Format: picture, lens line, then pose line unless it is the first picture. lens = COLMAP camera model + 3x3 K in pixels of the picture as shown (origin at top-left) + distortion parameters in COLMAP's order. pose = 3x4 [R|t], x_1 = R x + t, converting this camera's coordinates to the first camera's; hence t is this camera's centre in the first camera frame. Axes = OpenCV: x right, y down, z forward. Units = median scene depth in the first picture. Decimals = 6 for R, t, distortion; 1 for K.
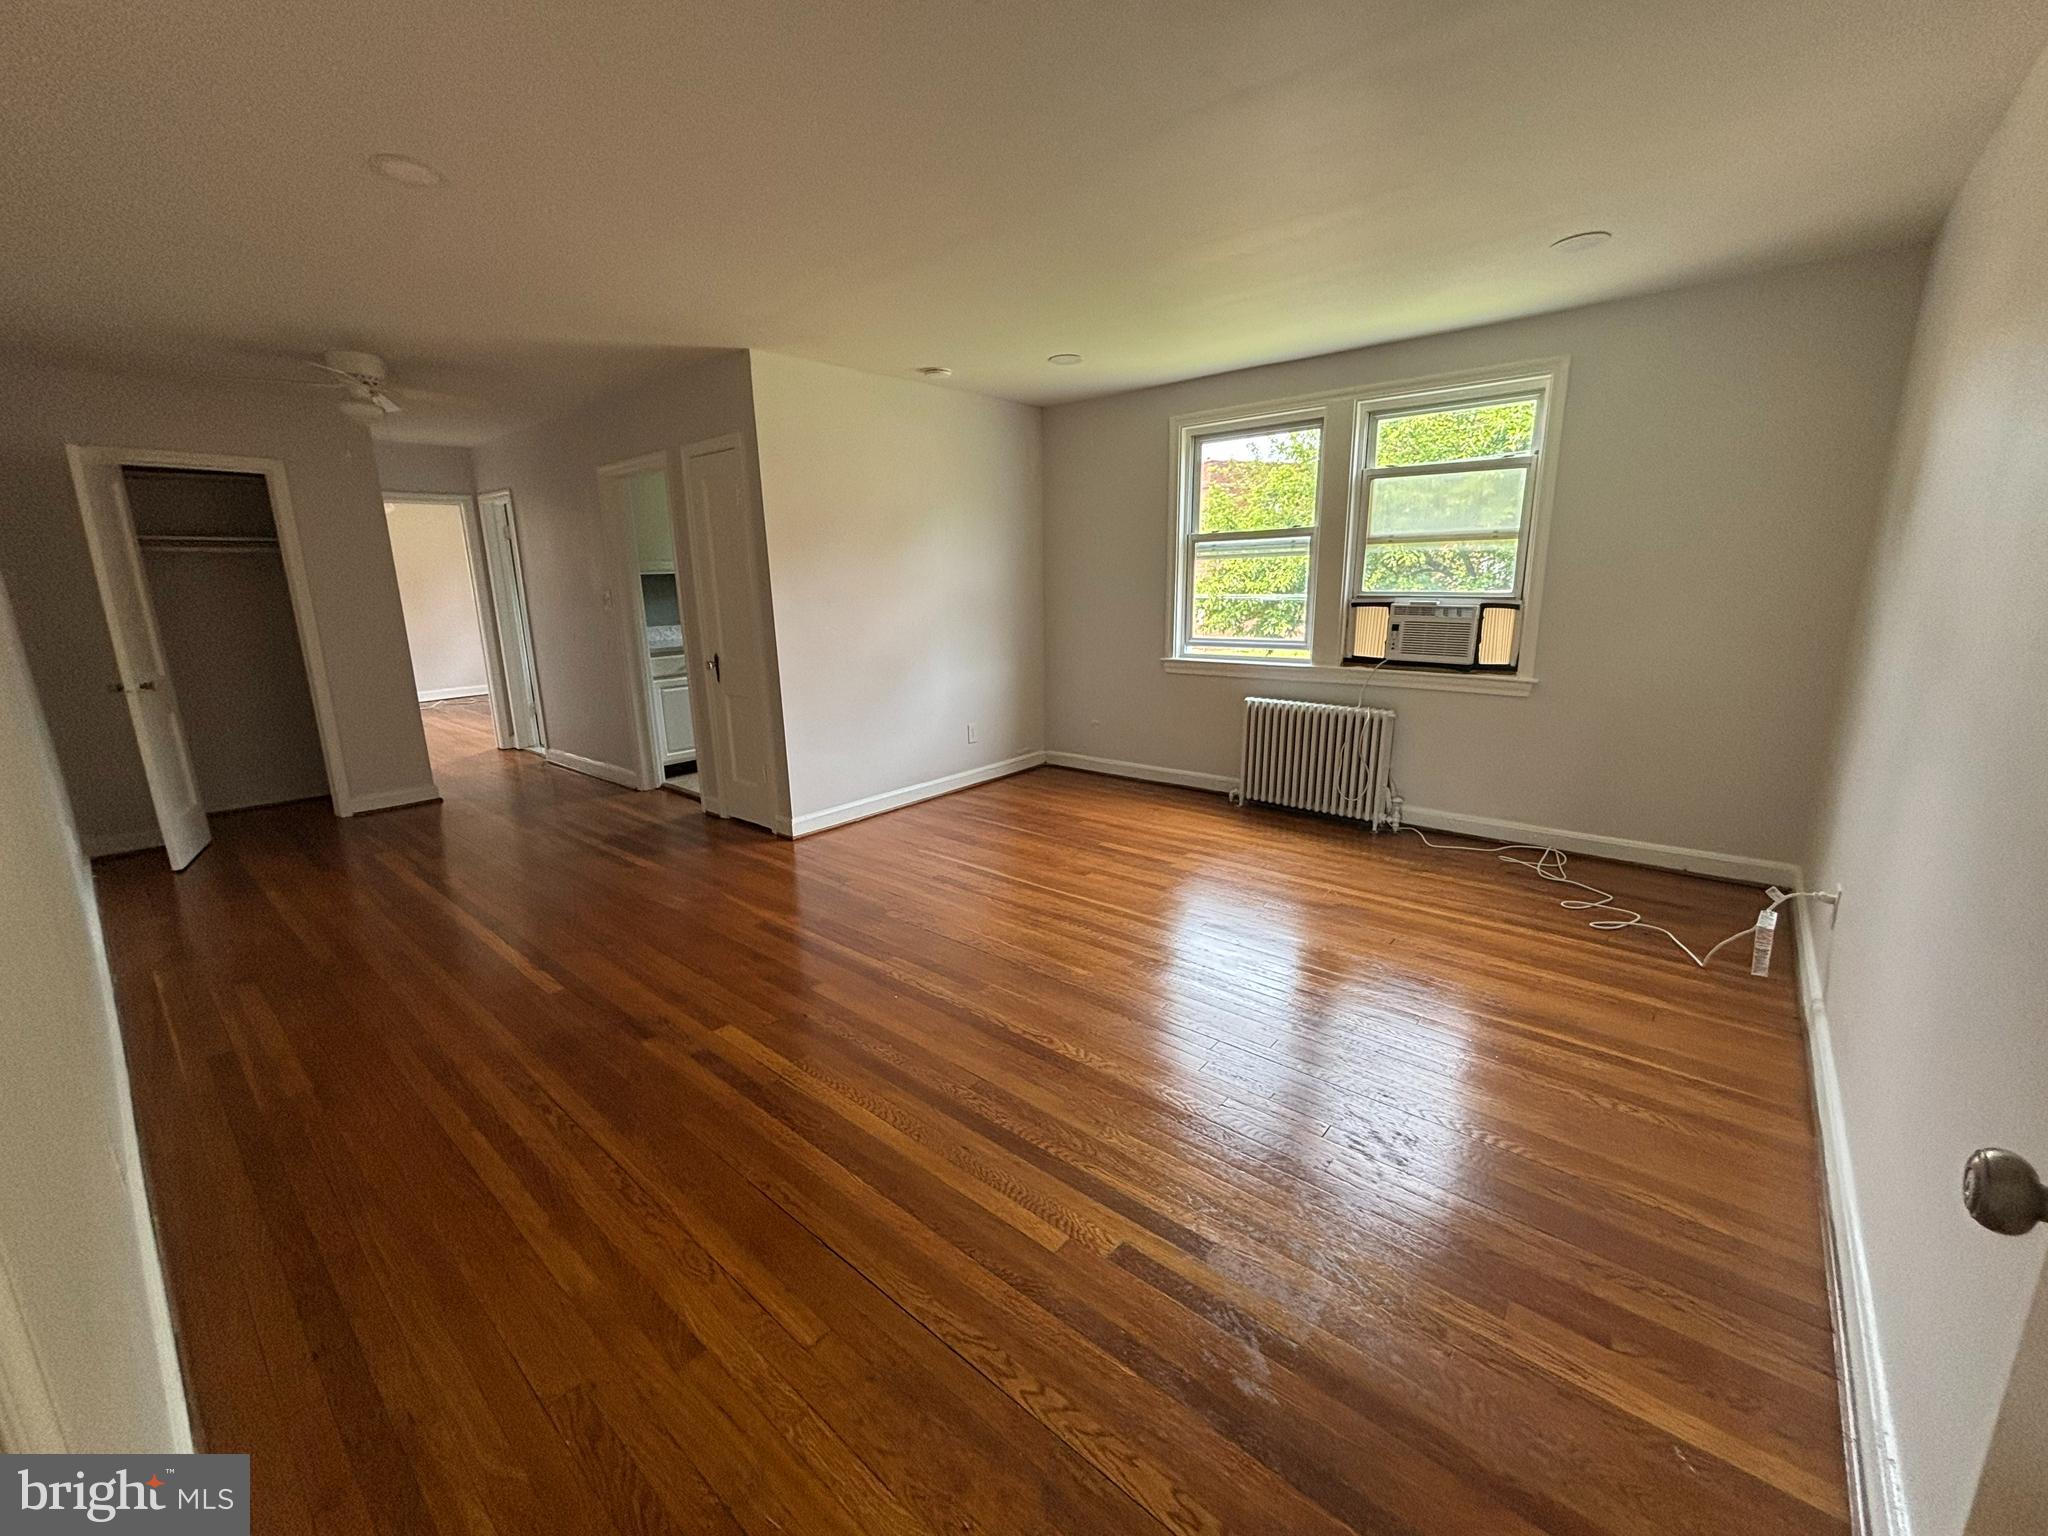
lens RADIAL K [[838.4, 0, 1024.0], [0, 838.4, 768.0], [0, 0, 1]] dist [-0.001603, -0.000018]
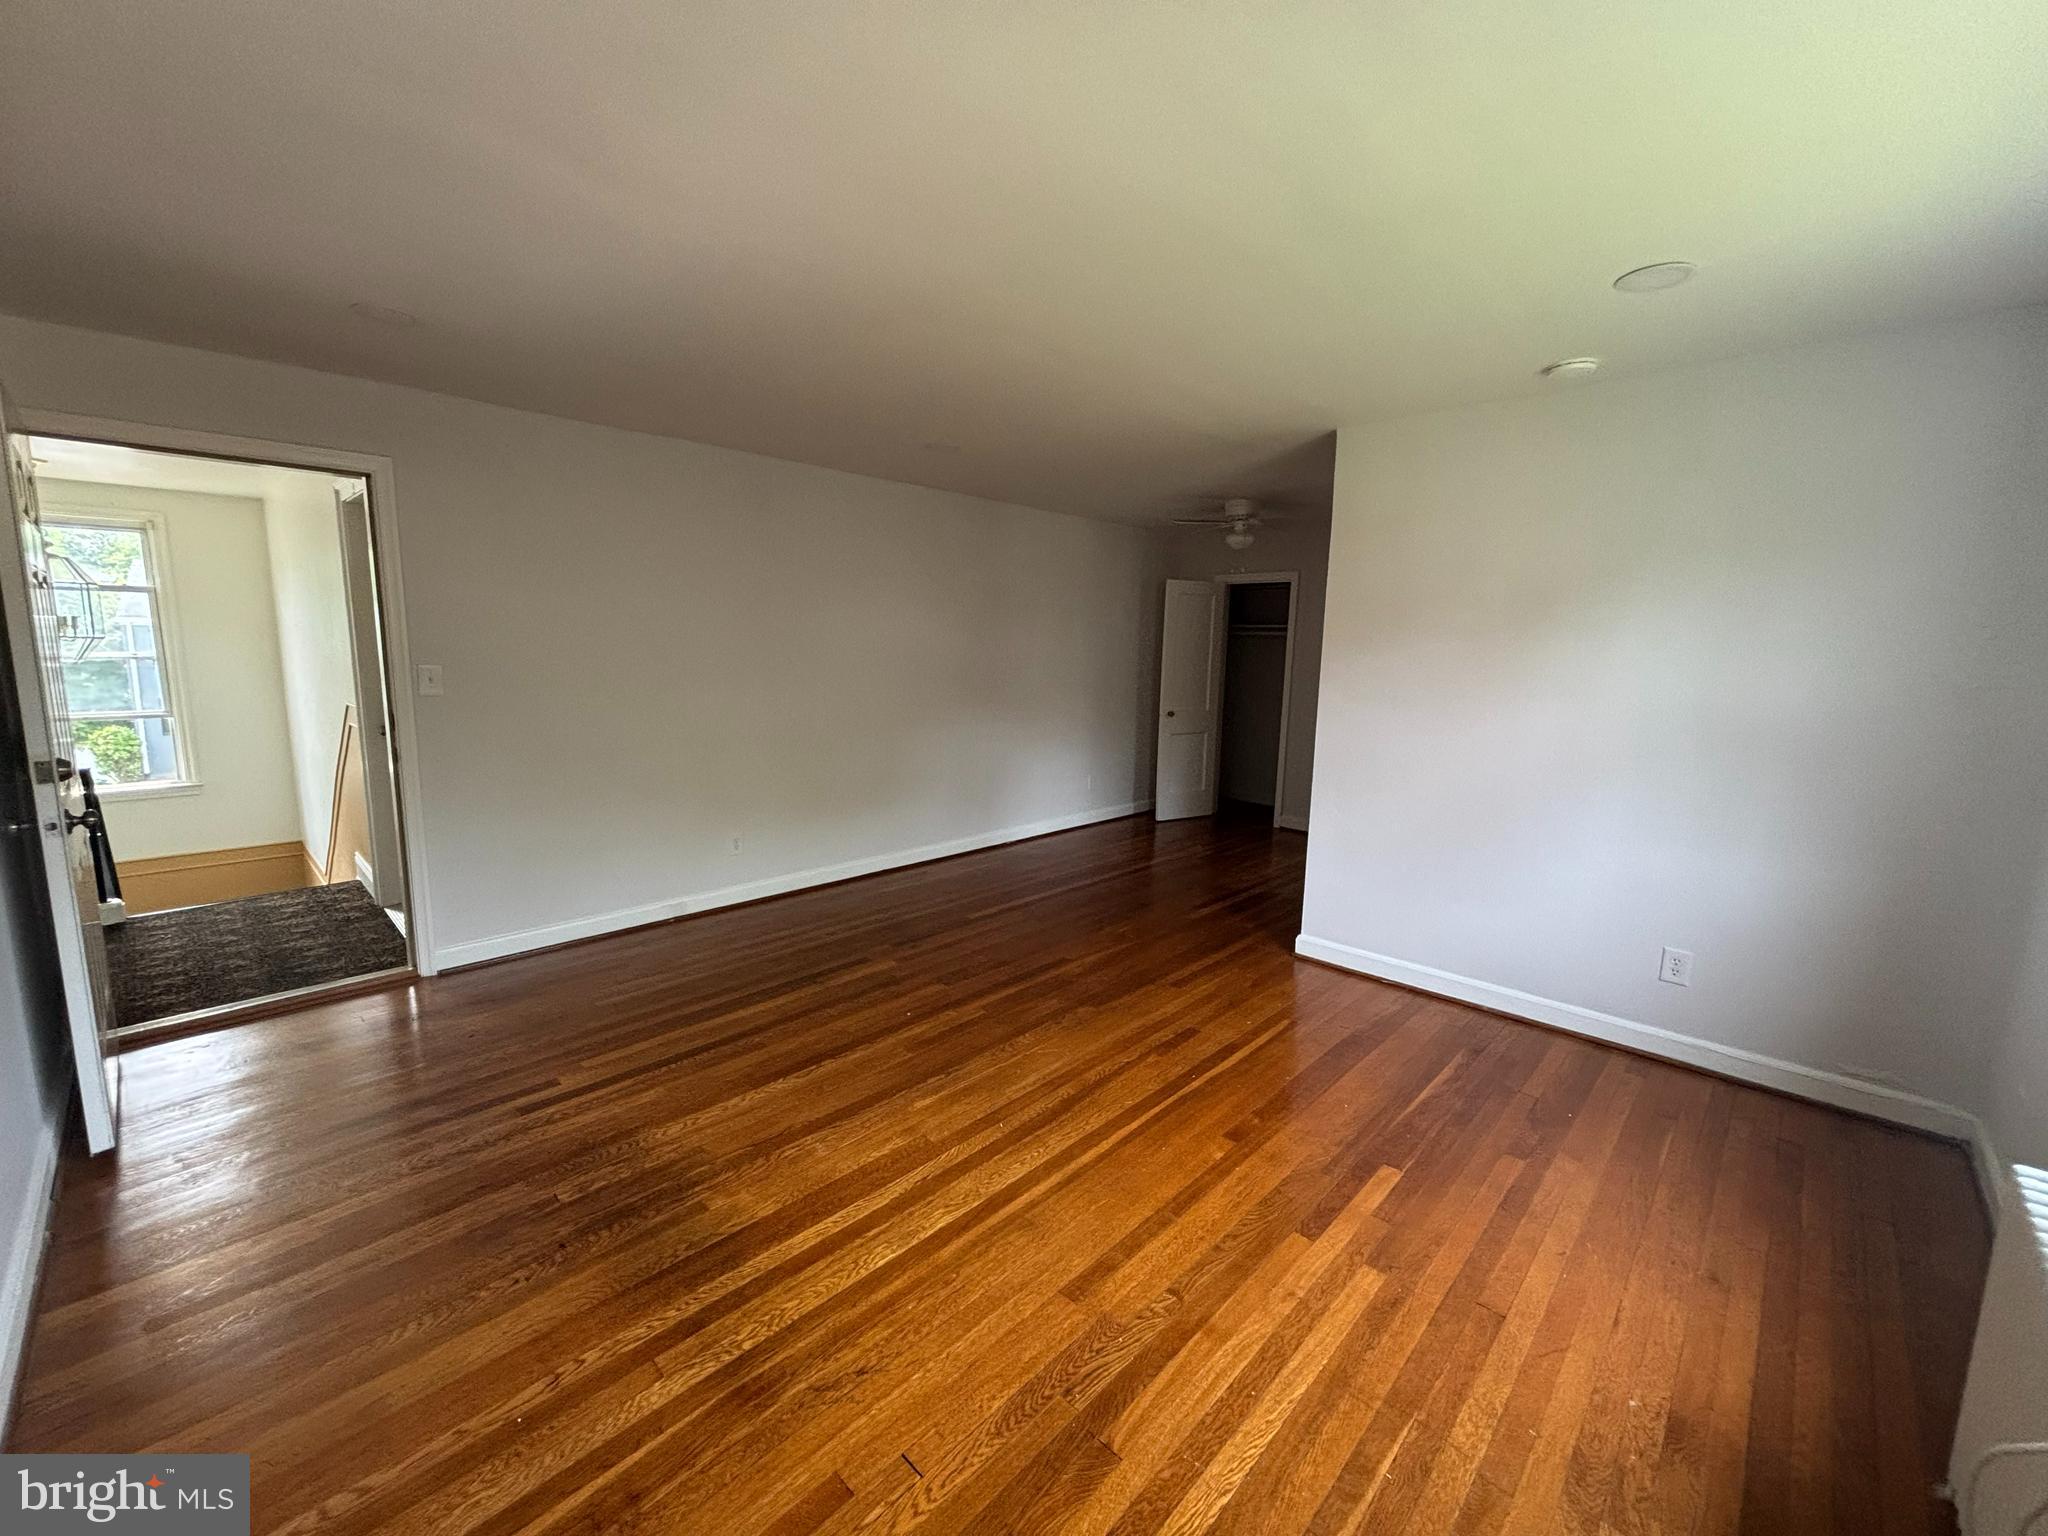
lens RADIAL K [[812.7, 0, 999.1], [0, 812.7, 769.6], [0, 0, 1]] dist [-0.001445, -0.000194]
pose [[-0.088735, 0.170811, -0.981300, 0.563171], [-0.232481, 0.954424, 0.187155, -0.190907], [0.968545, 0.244741, -0.044980, 0.661517]]
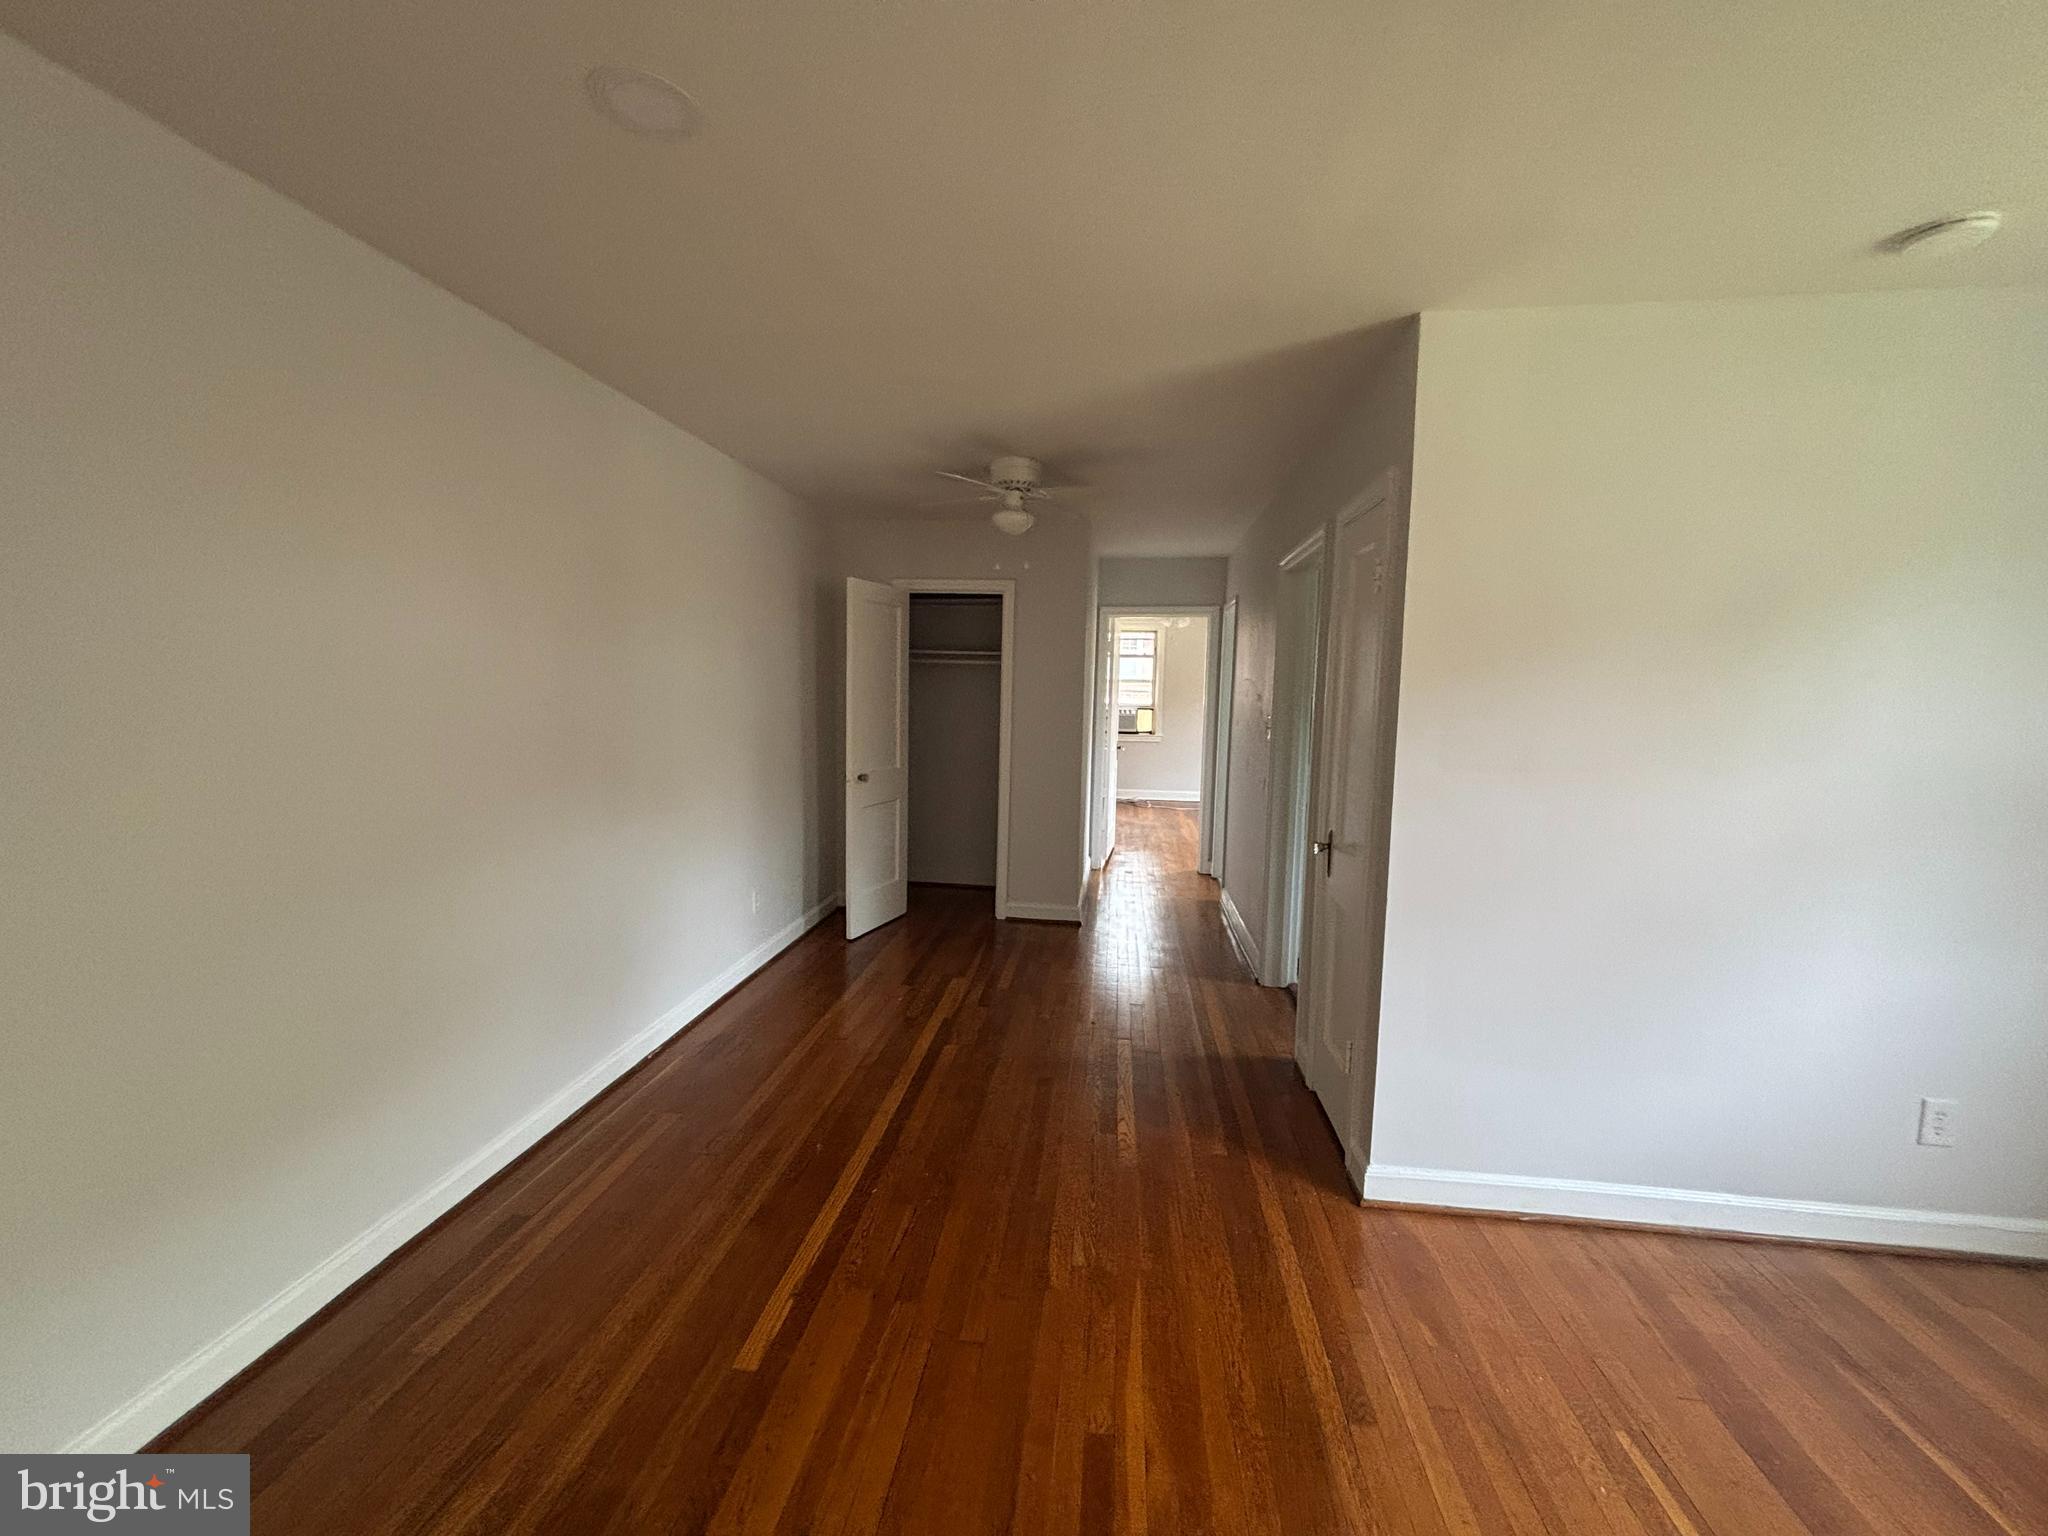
lens RADIAL K [[821.1, 0, 1016.3], [0, 821.1, 765.1], [0, 0, 1]] dist [-0.000261, 0.000249]
pose [[0.549177, 0.112576, -0.828089, 0.002955], [-0.215111, 0.976540, -0.009900, -0.130063], [0.807547, 0.183568, 0.560509, 0.464816]]
